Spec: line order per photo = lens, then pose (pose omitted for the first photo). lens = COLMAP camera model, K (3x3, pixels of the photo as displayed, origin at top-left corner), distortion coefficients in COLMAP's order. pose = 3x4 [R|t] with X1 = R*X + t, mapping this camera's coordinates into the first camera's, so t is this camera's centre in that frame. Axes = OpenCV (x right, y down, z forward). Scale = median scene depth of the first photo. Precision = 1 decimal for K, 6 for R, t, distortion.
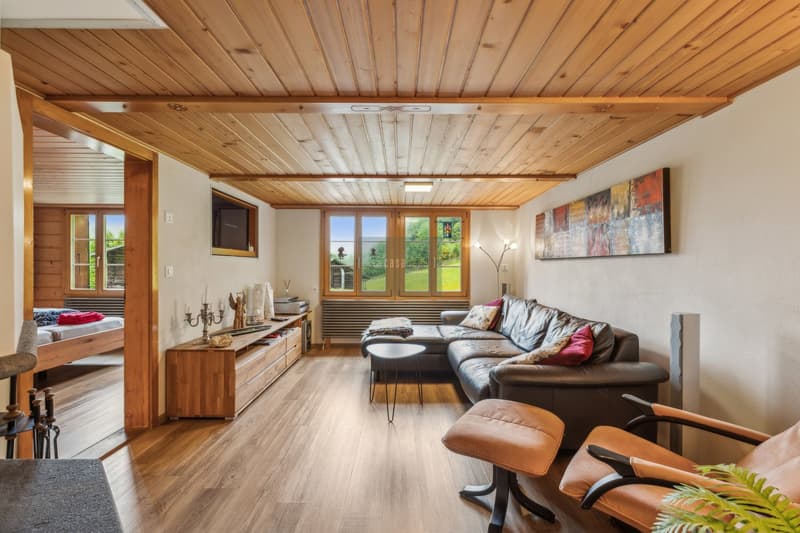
lens RADIAL K [[367.5, 0, 400.0], [0, 367.5, 266.5], [0, 0, 1]] dist [0.001021, 0.000419]
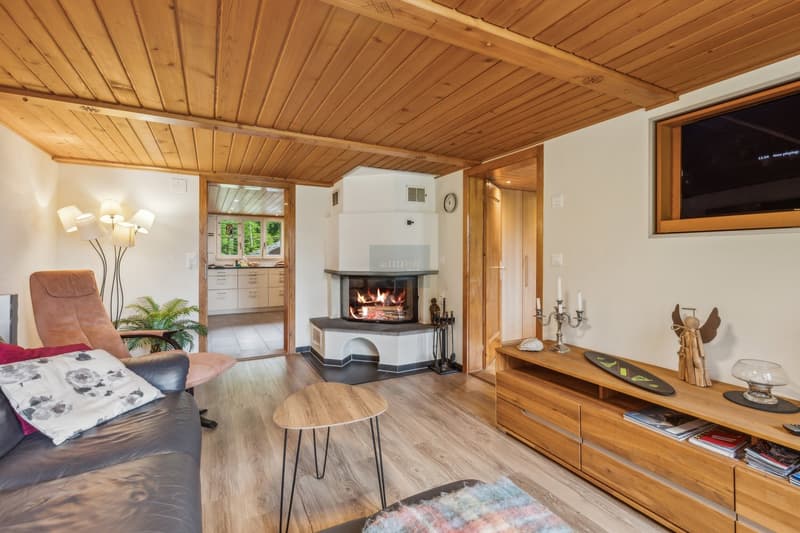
lens RADIAL K [[367.5, 0, 400.0], [0, 367.5, 266.5], [0, 0, 1]] dist [0.001021, 0.000419]
pose [[-0.886864, 0.012735, -0.461855, 0.190181], [-0.000285, 0.999605, 0.028109, 0.001926], [0.462030, 0.025060, -0.886510, 1.973204]]
